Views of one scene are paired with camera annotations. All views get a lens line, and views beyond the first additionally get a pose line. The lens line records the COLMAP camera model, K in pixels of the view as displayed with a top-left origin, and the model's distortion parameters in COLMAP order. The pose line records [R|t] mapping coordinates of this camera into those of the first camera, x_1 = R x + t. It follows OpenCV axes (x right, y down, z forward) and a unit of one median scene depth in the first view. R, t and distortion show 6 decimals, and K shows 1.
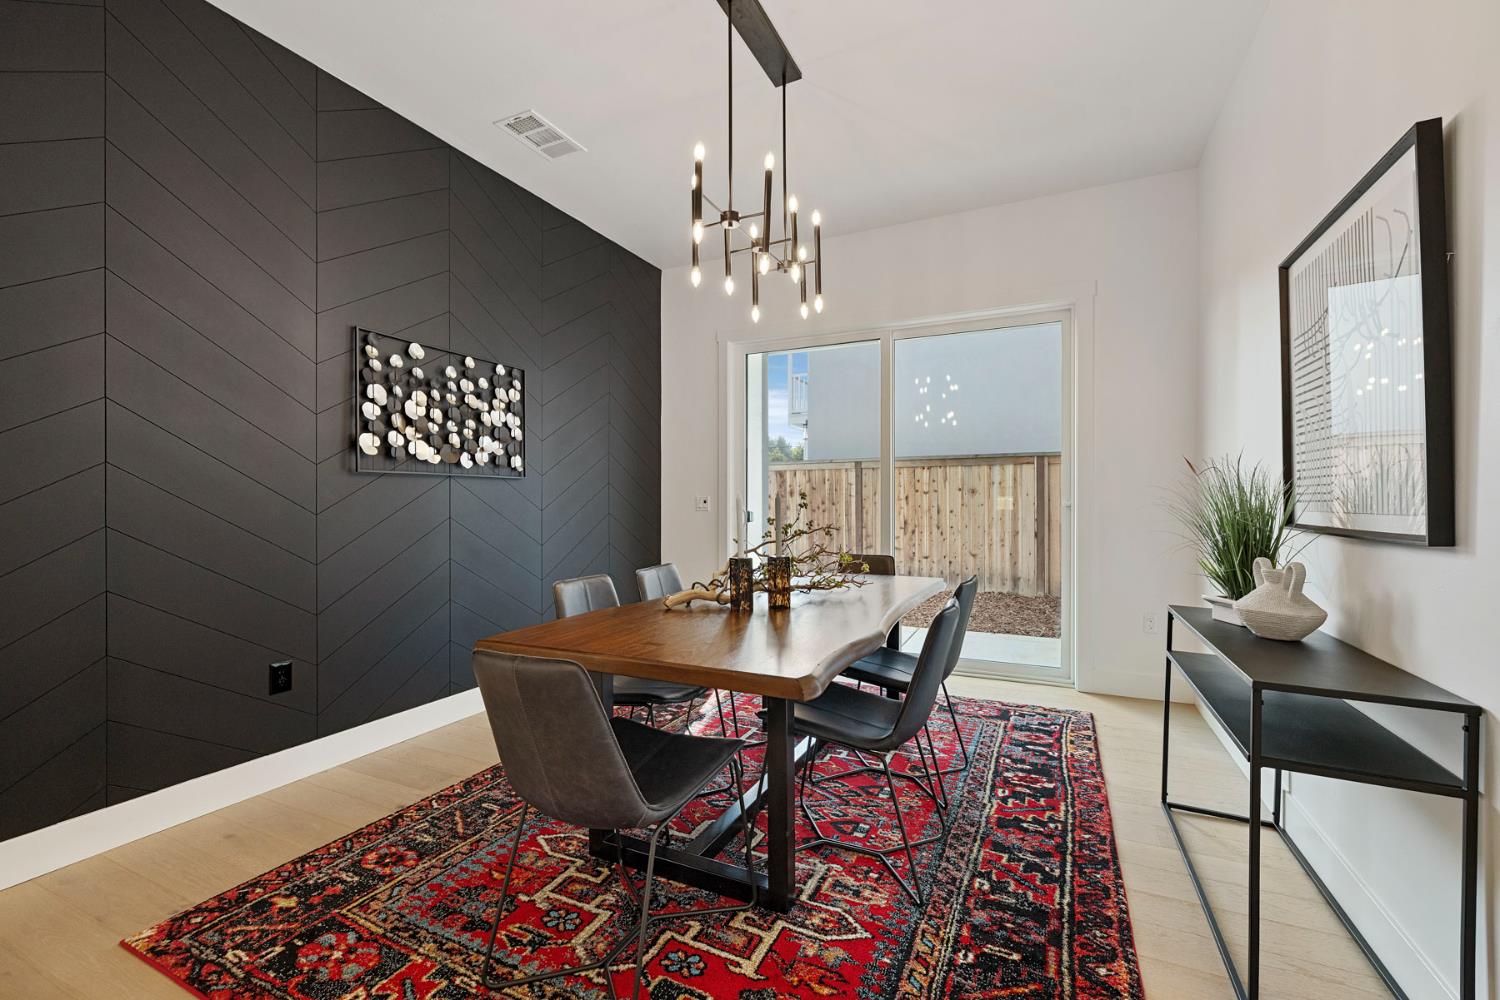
lens RADIAL K [[628.0, 0, 745.7], [0, 628.0, 498.3], [0, 0, 1]] dist [0.001144, 0.000513]
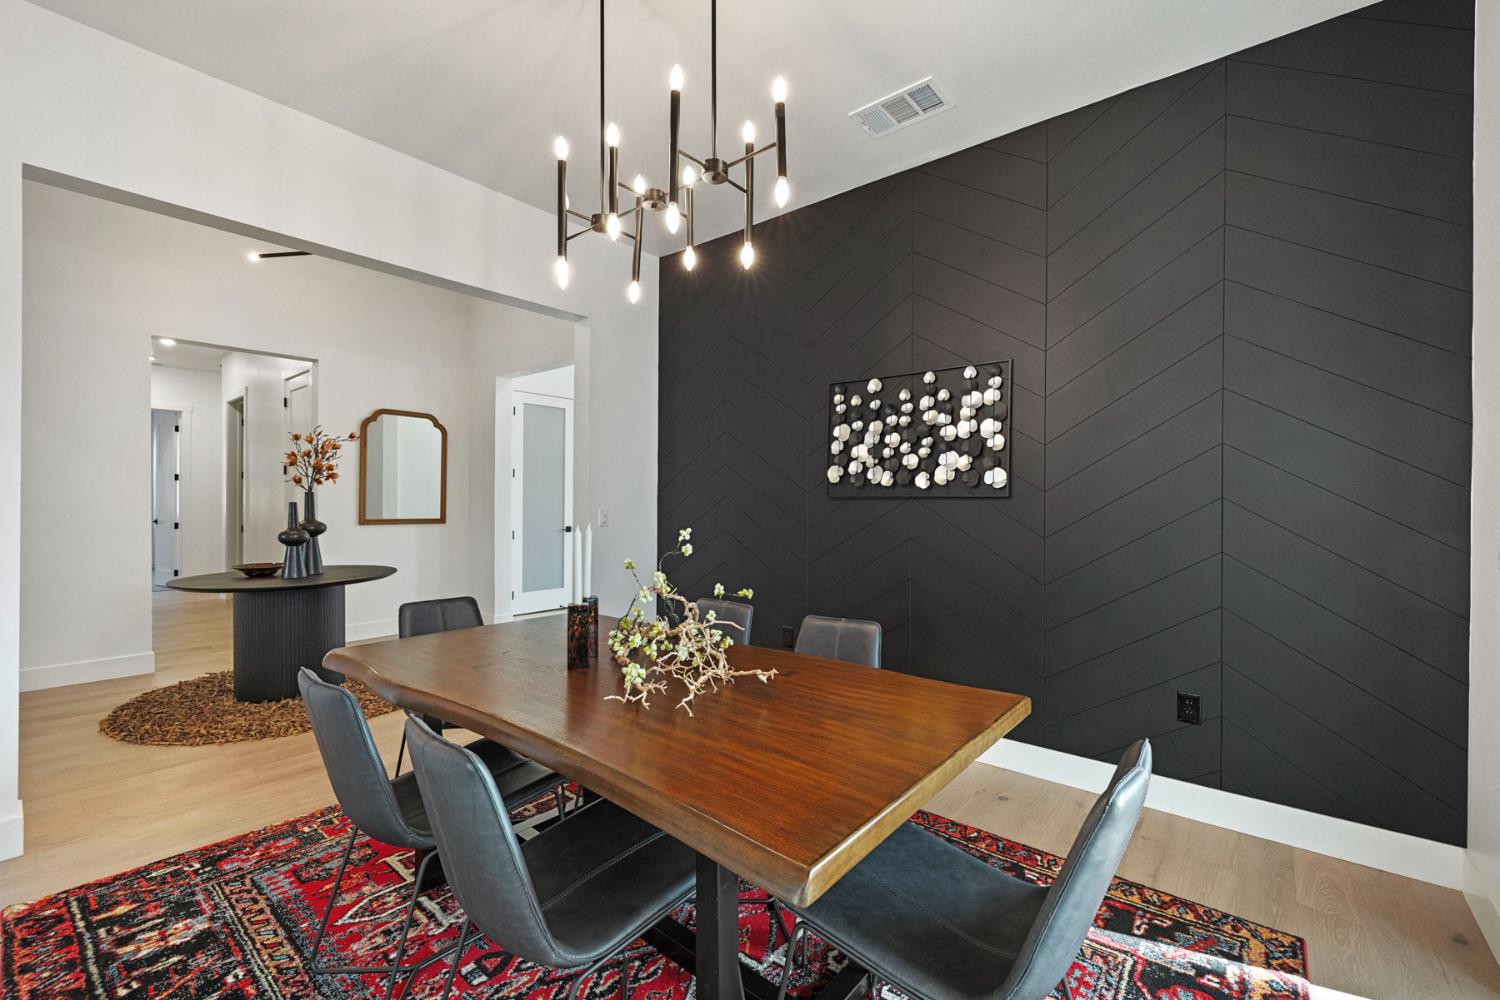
lens RADIAL K [[628.0, 0, 771.5], [0, 628.0, 500.8], [0, 0, 1]] dist [0.001144, 0.000513]
pose [[-0.223646, 0.002460, -0.974667, 0.602705], [0.003012, 0.999994, 0.001832, -0.034200], [0.974666, -0.002526, -0.223652, 1.083896]]
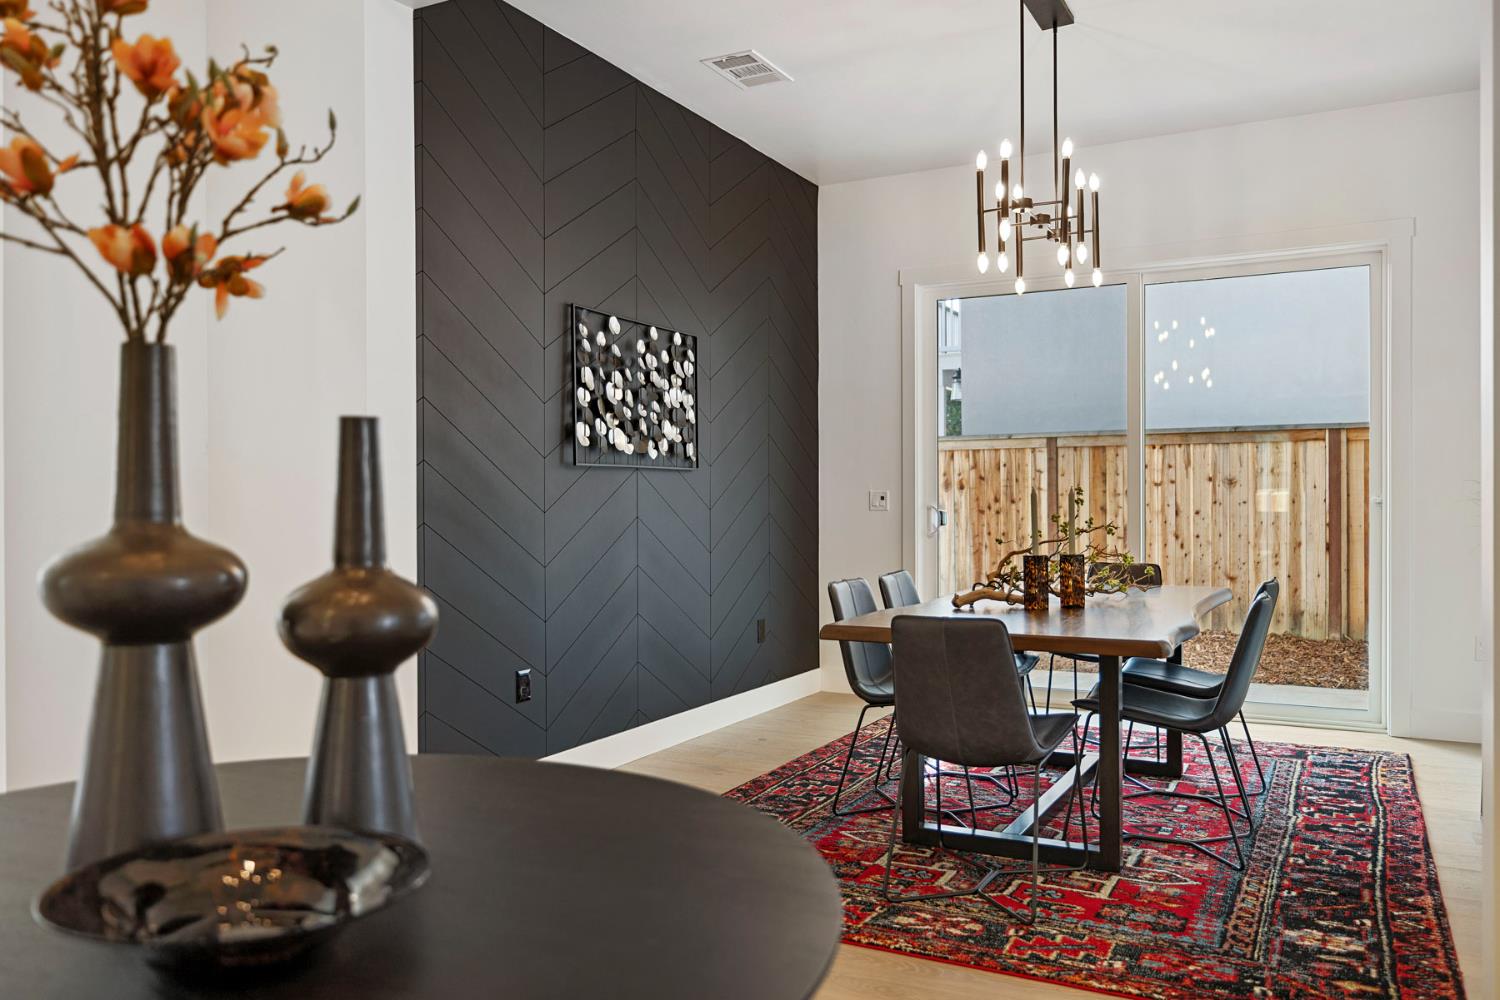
lens RADIAL K [[1126.5, 0, 745.2], [0, 1126.5, 499.7], [0, 0, 1]] dist [0.008087, -0.005579]
pose [[0.999375, -0.002243, -0.035289, -0.291566], [0.002447, 0.999981, 0.005726, -0.001713], [0.035276, -0.005809, 0.999361, -0.559315]]
